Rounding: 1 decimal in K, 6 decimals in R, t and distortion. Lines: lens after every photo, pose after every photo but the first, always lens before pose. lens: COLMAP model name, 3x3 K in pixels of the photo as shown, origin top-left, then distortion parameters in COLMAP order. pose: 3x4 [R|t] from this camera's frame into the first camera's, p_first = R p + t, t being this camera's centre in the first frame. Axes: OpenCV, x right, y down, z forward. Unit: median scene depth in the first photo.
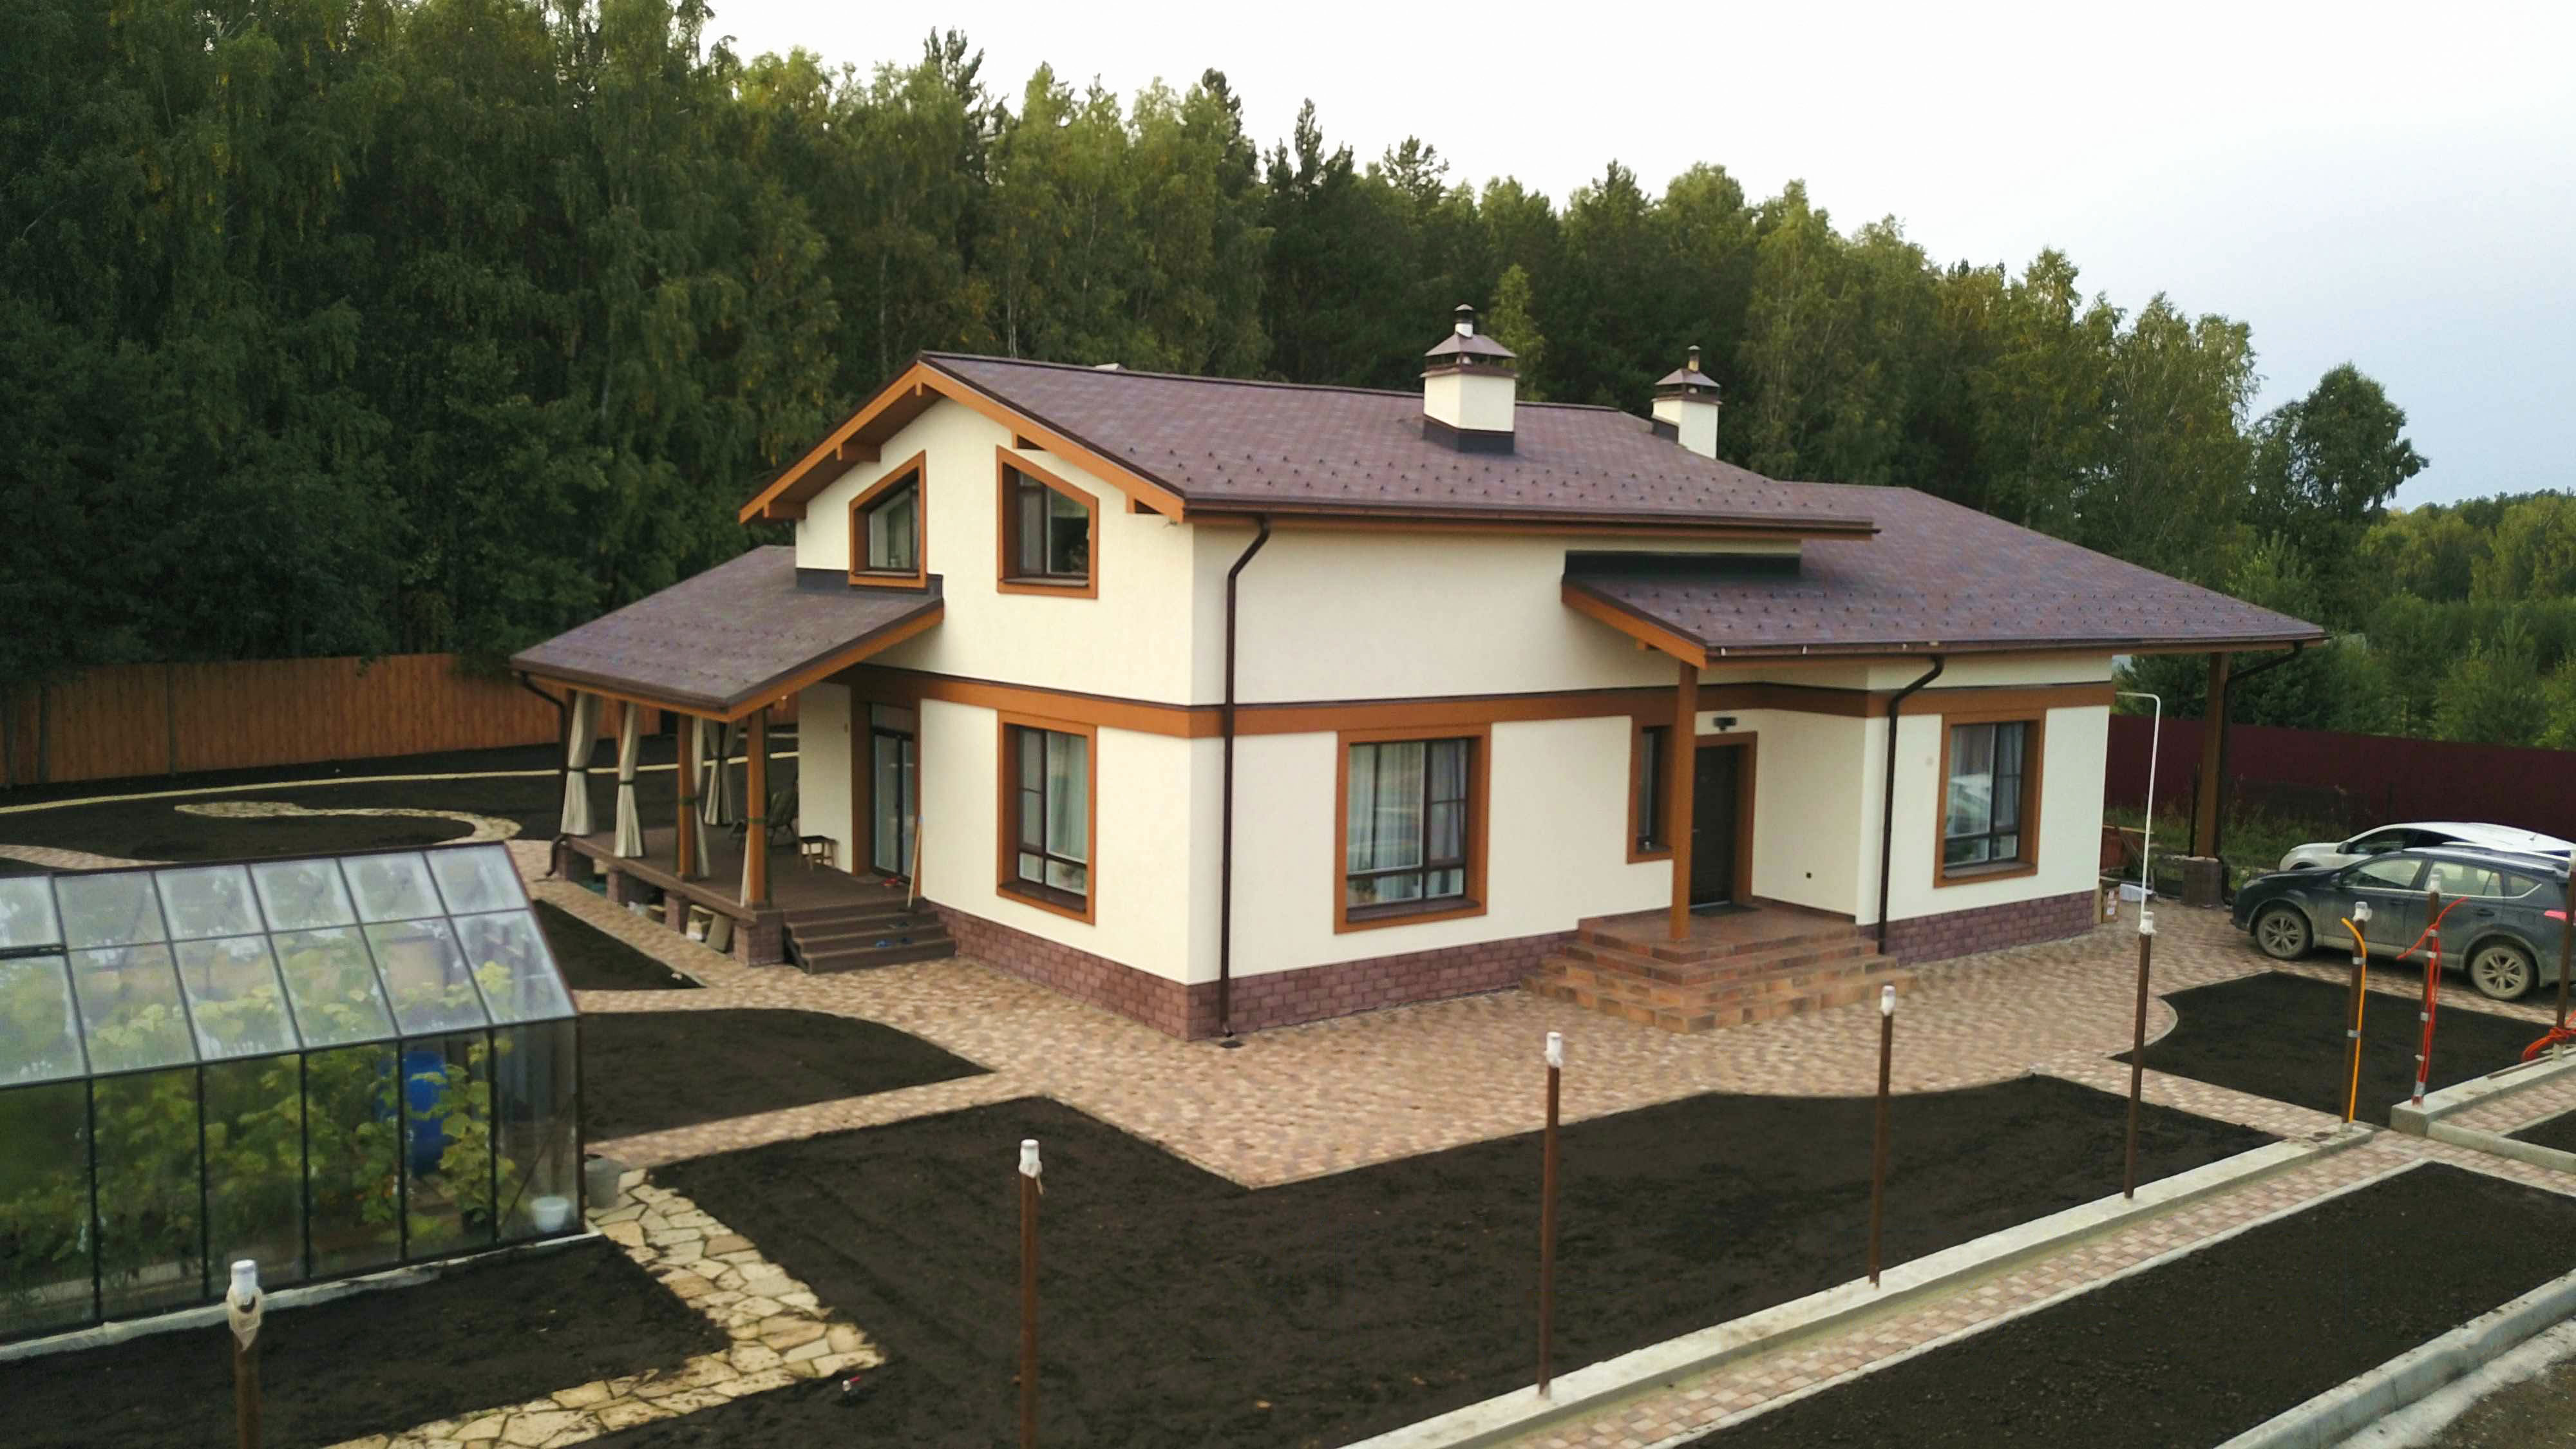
lens RADIAL K [[1965.0, 0, 1288.3], [0, 1965.0, 742.8], [0, 0, 1]] dist [0.016165, -0.007559]
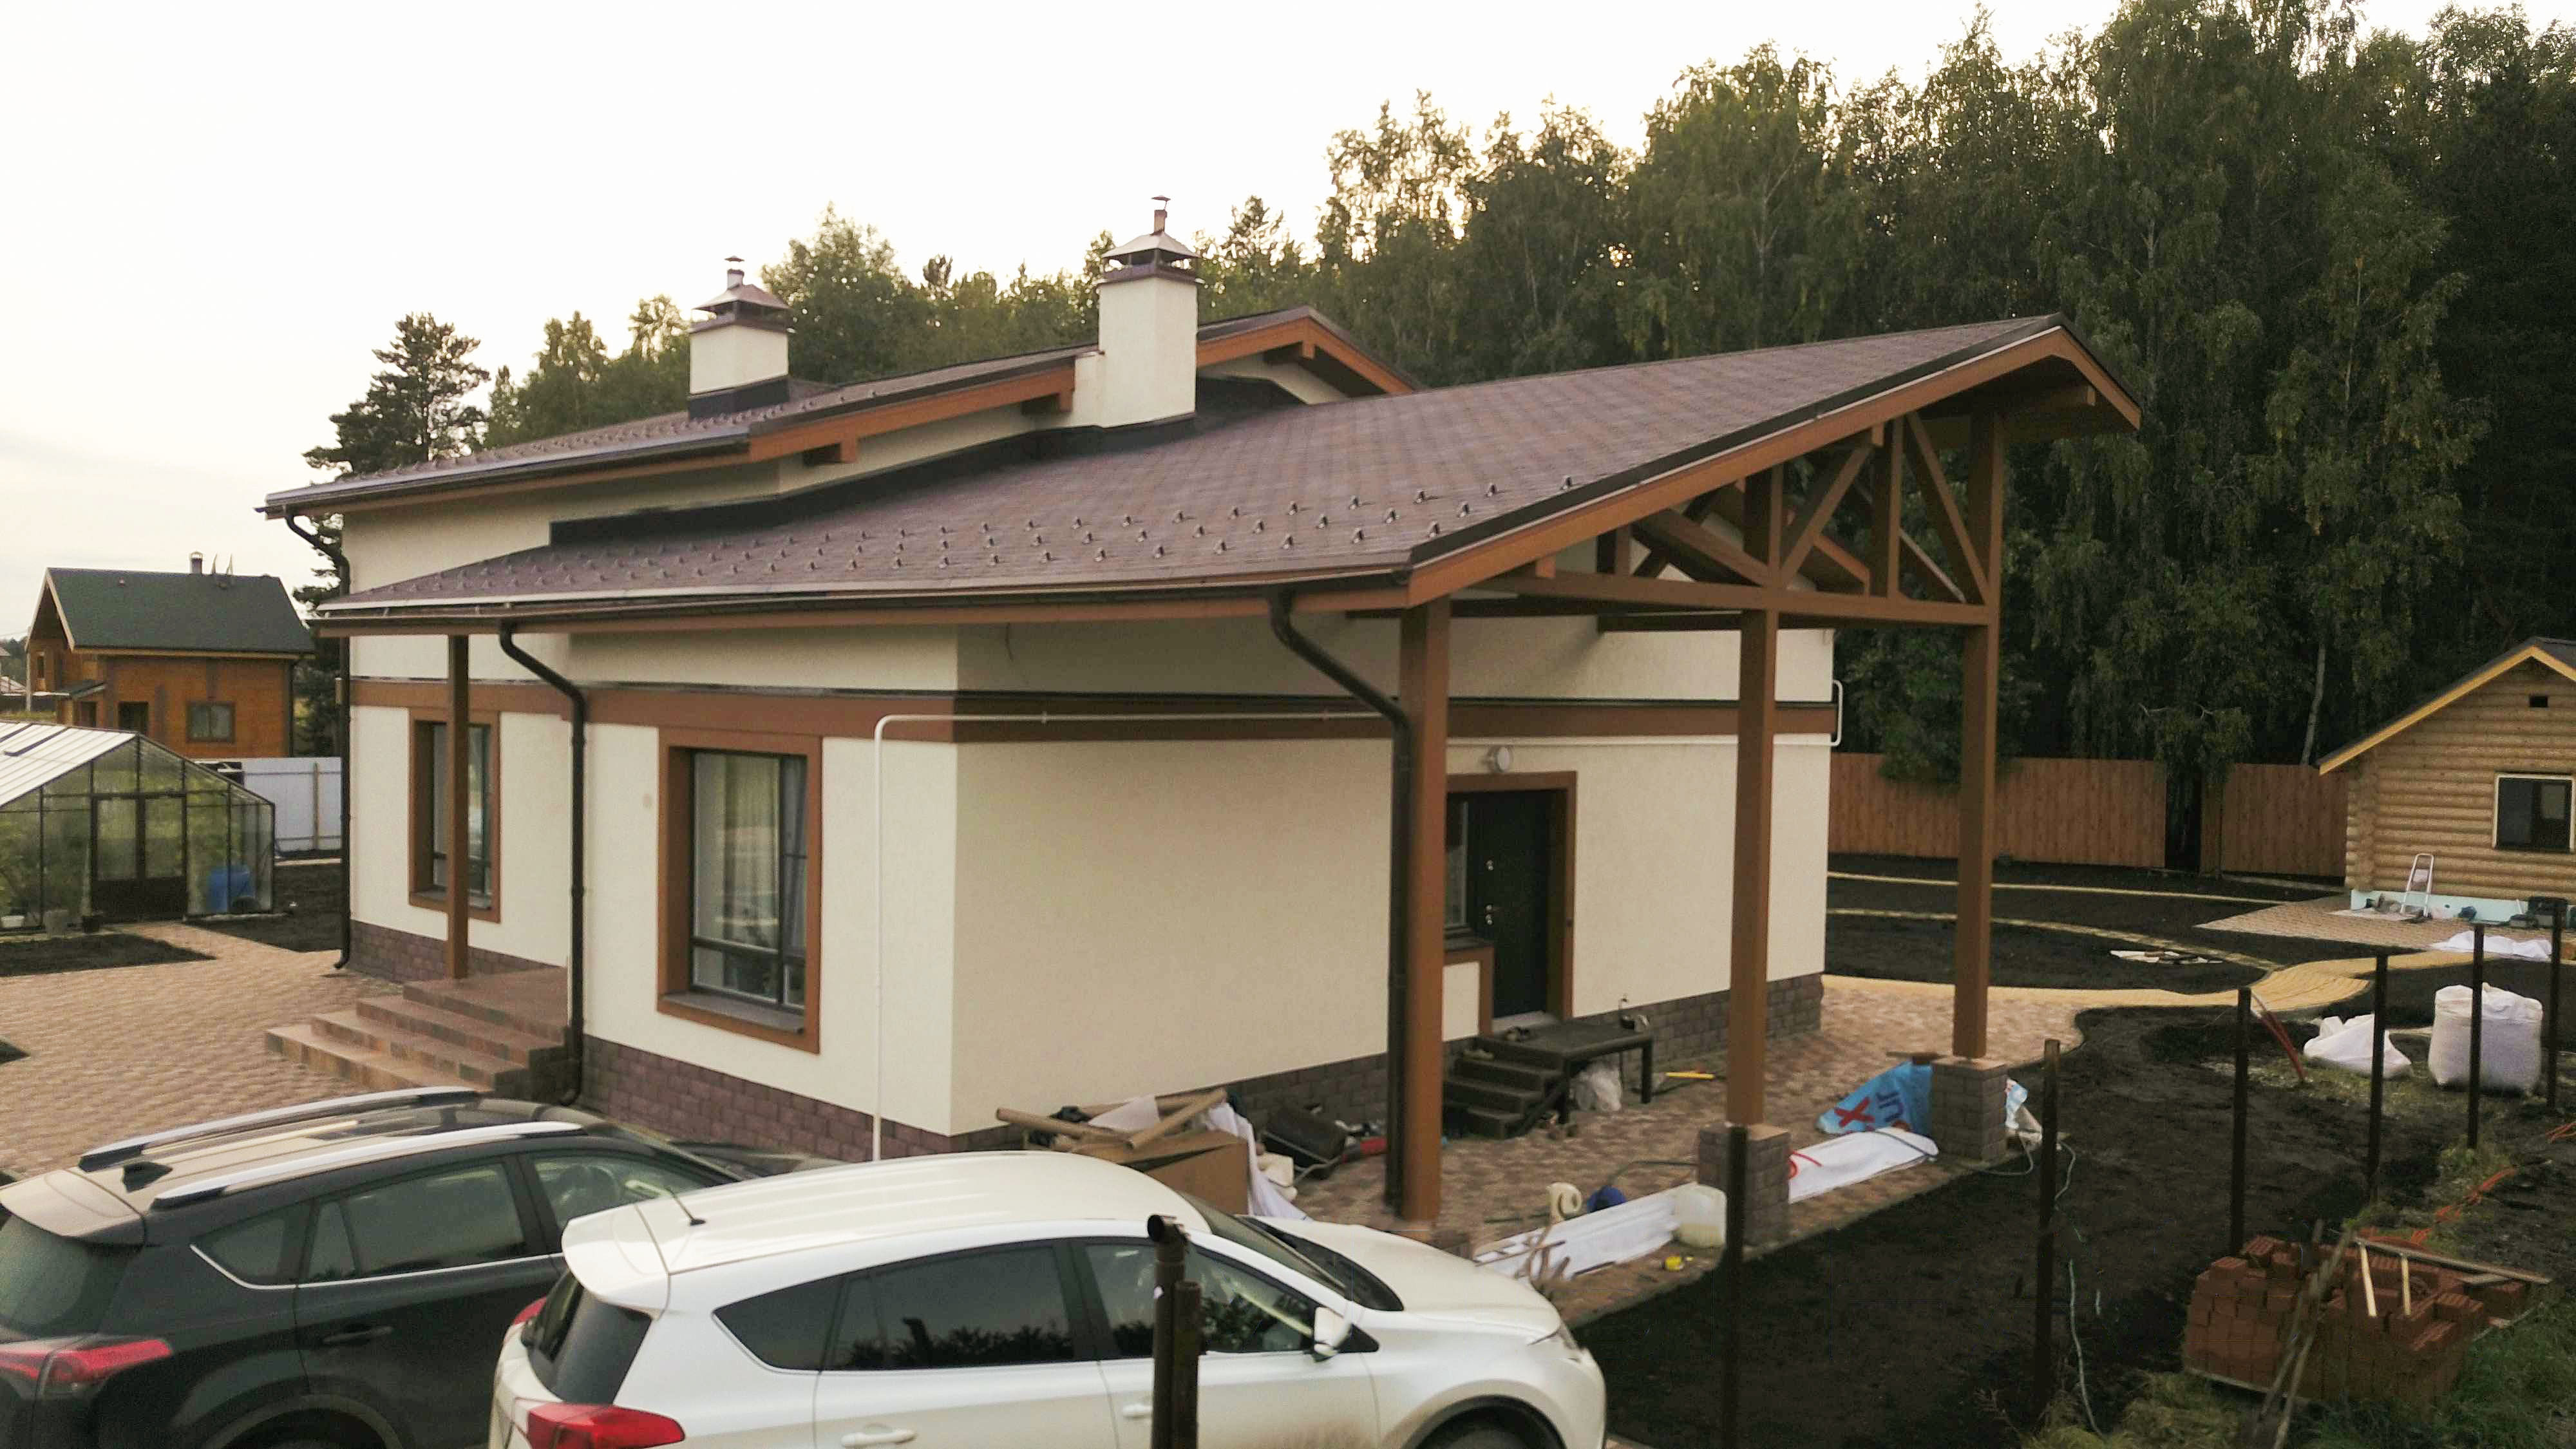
lens RADIAL K [[1965.0, 0, 1293.5], [0, 1965.0, 748.7], [0, 0, 1]] dist [0.016165, -0.007559]
pose [[0.172113, 0.015494, -0.984955, 1.044541], [-0.107449, 0.994206, -0.003136, -0.029011], [0.979200, 0.106372, 0.172781, 1.168679]]
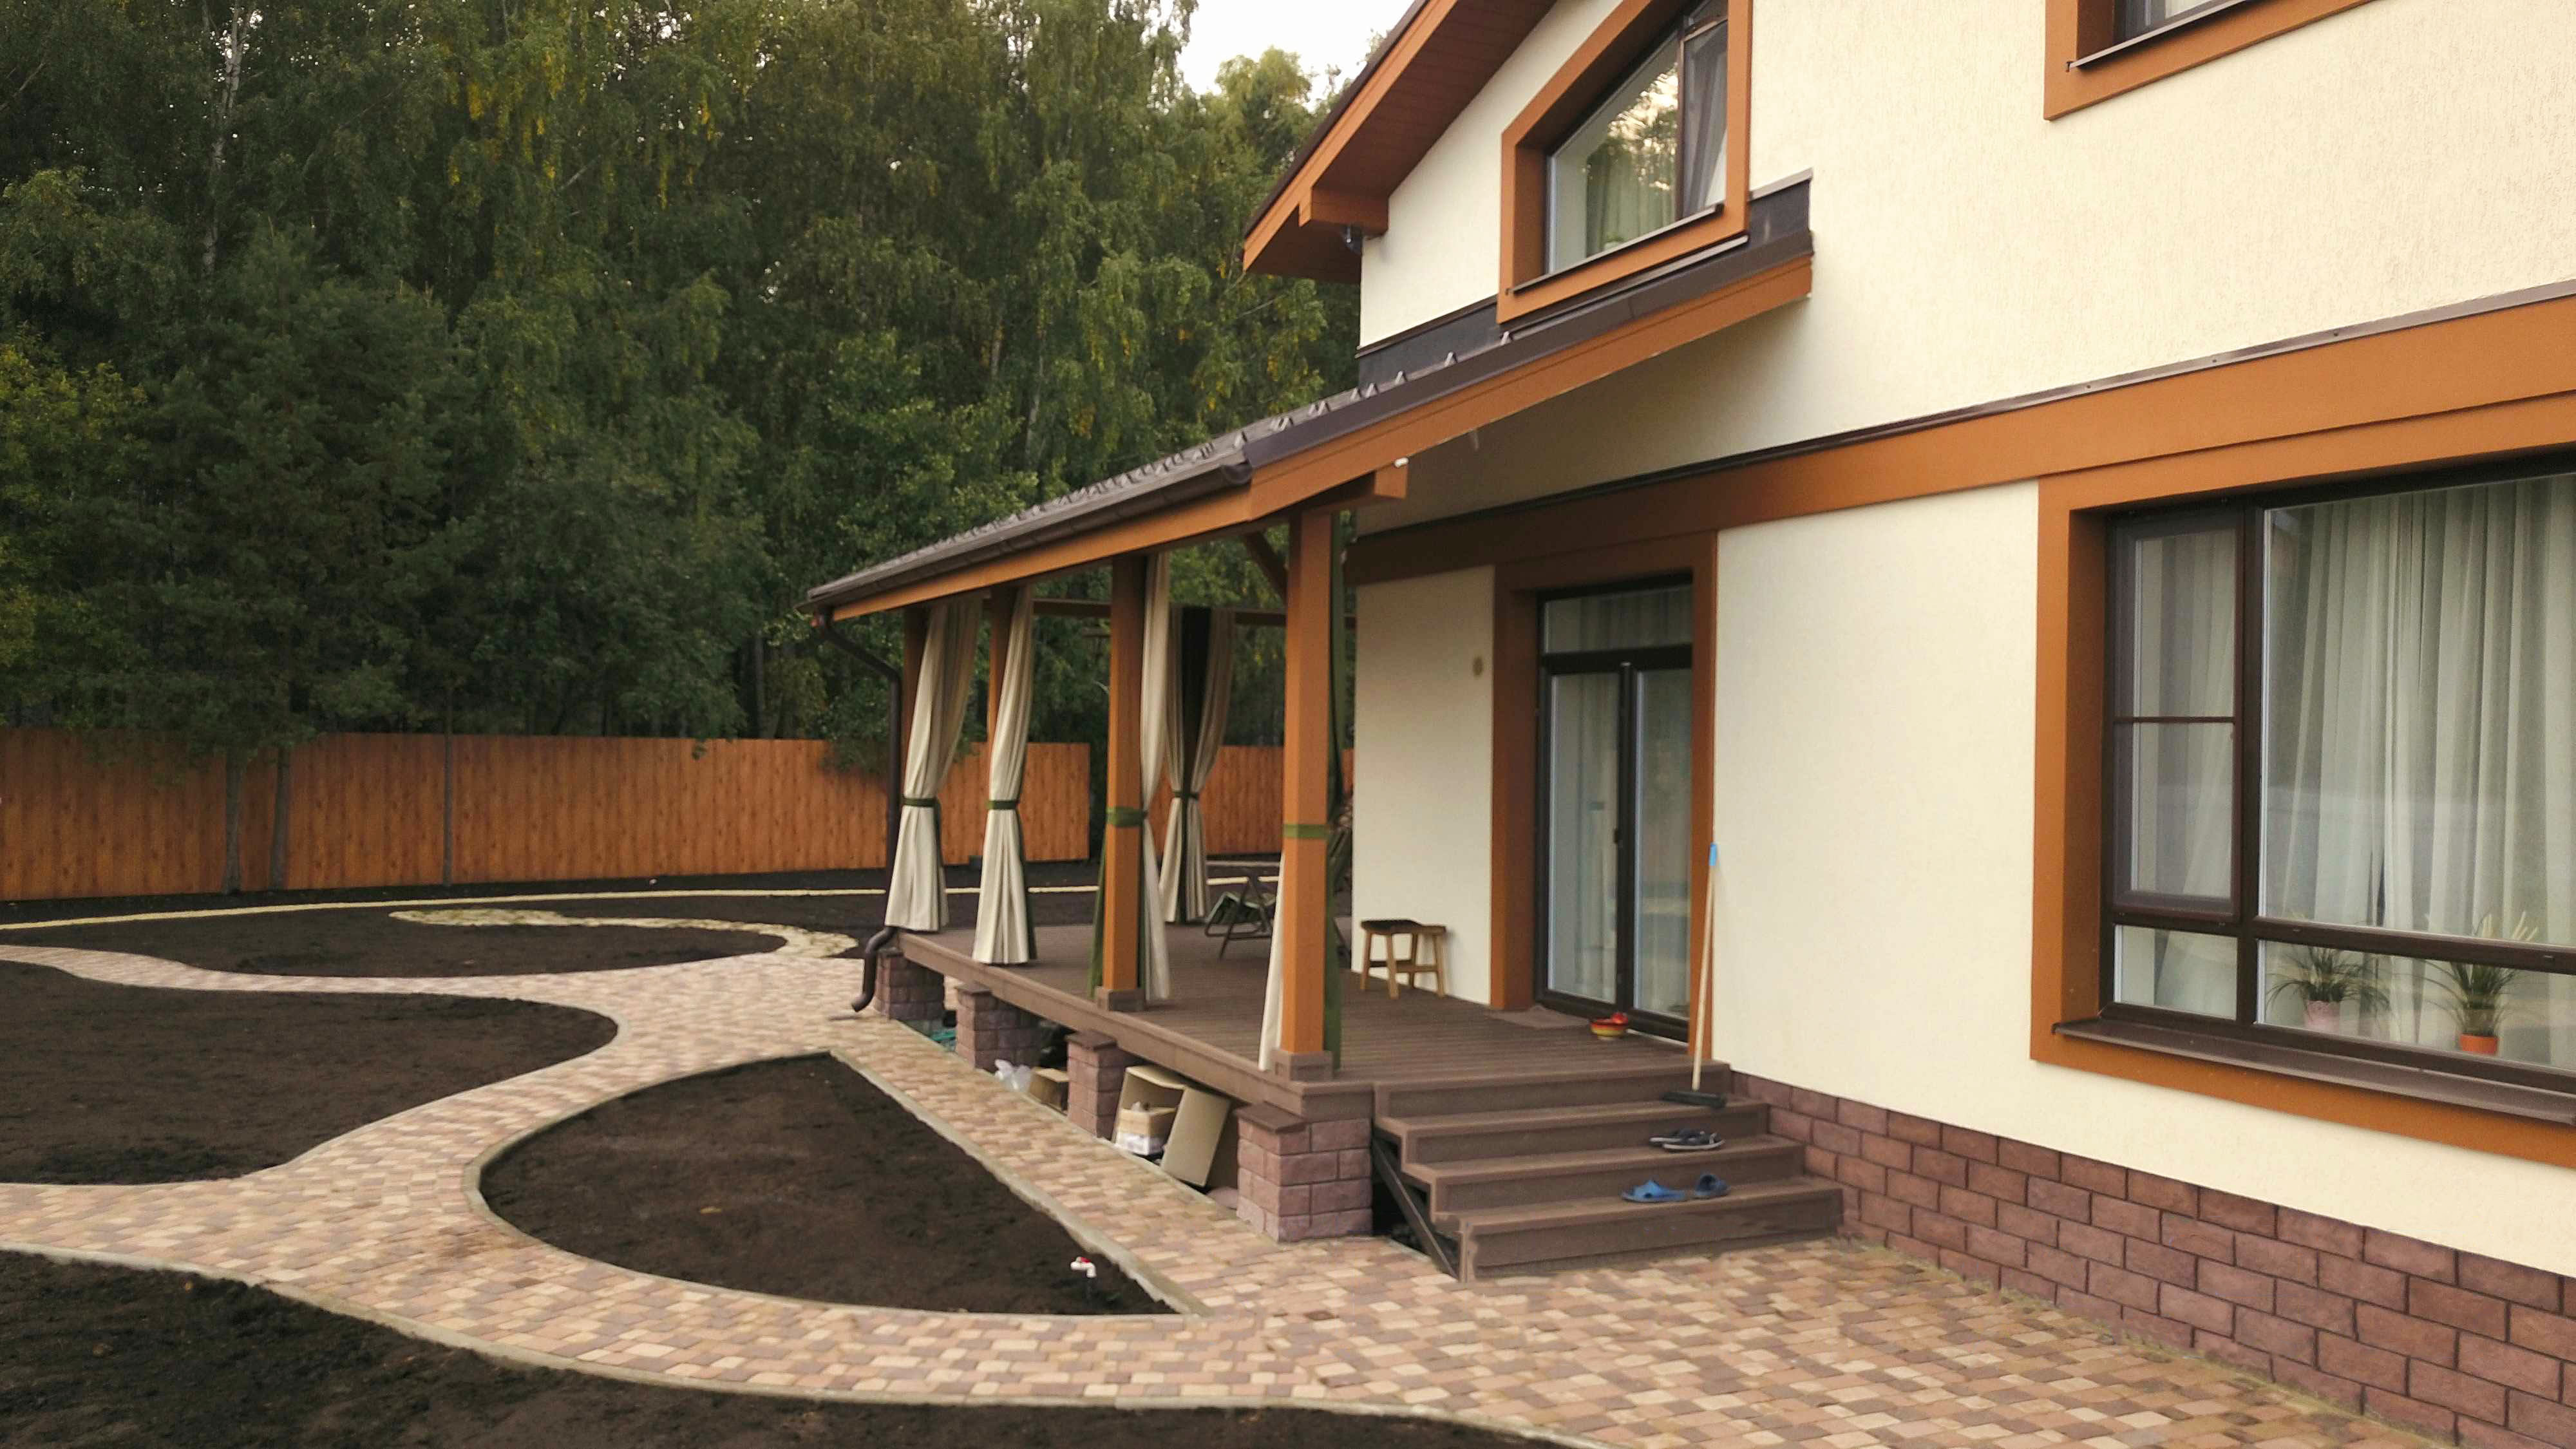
lens RADIAL K [[1965.0, 0, 1286.7], [0, 1965.0, 741.2], [0, 0, 1]] dist [0.016165, -0.007559]
pose [[0.977524, -0.004390, -0.210778, -0.202281], [-0.017661, 0.994564, -0.102616, 0.061758], [0.210083, 0.104033, 0.972133, 0.661393]]
